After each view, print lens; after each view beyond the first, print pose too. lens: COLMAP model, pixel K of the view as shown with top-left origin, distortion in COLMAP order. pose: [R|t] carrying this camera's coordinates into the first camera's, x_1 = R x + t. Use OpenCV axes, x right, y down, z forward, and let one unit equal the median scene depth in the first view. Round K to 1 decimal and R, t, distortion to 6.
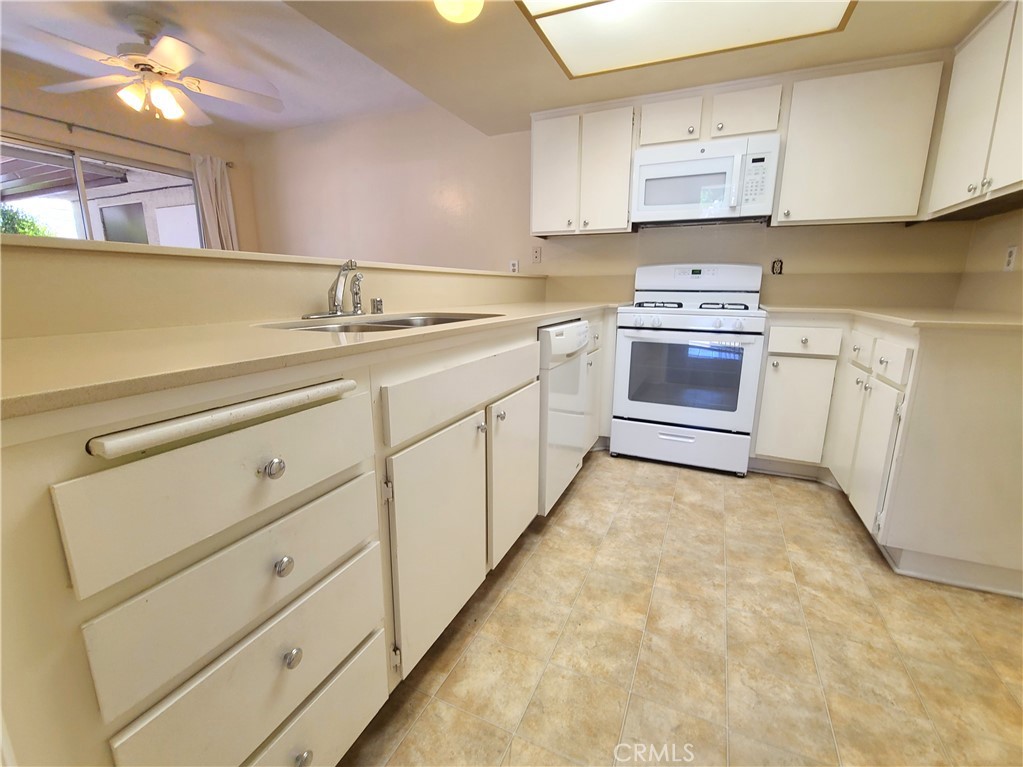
lens RADIAL K [[435.8, 0, 511.5], [0, 435.8, 383.5], [0, 0, 1]] dist [-0.009018, 0.000119]
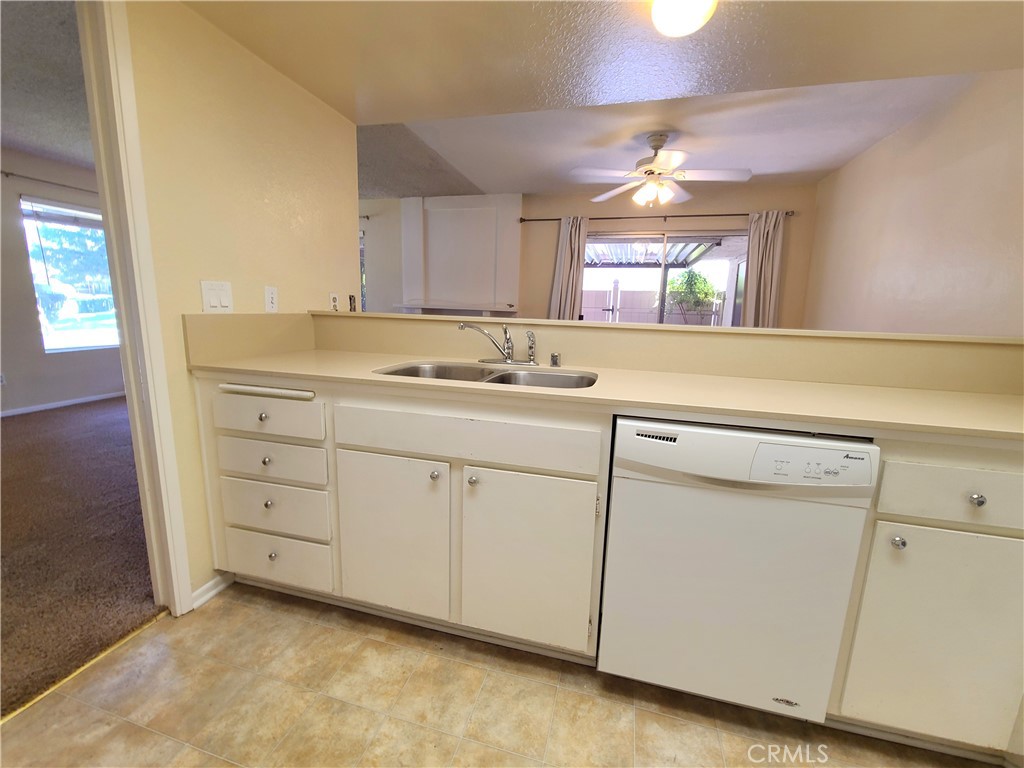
lens RADIAL K [[415.7, 0, 512.0], [0, 415.7, 384.0], [0, 0, 1]] dist [0.000797, -0.000060]
pose [[0.169996, 0.173062, -0.970129, 0.884802], [-0.242891, 0.961445, 0.128950, -0.284695], [0.955042, 0.213715, 0.205477, 0.850948]]
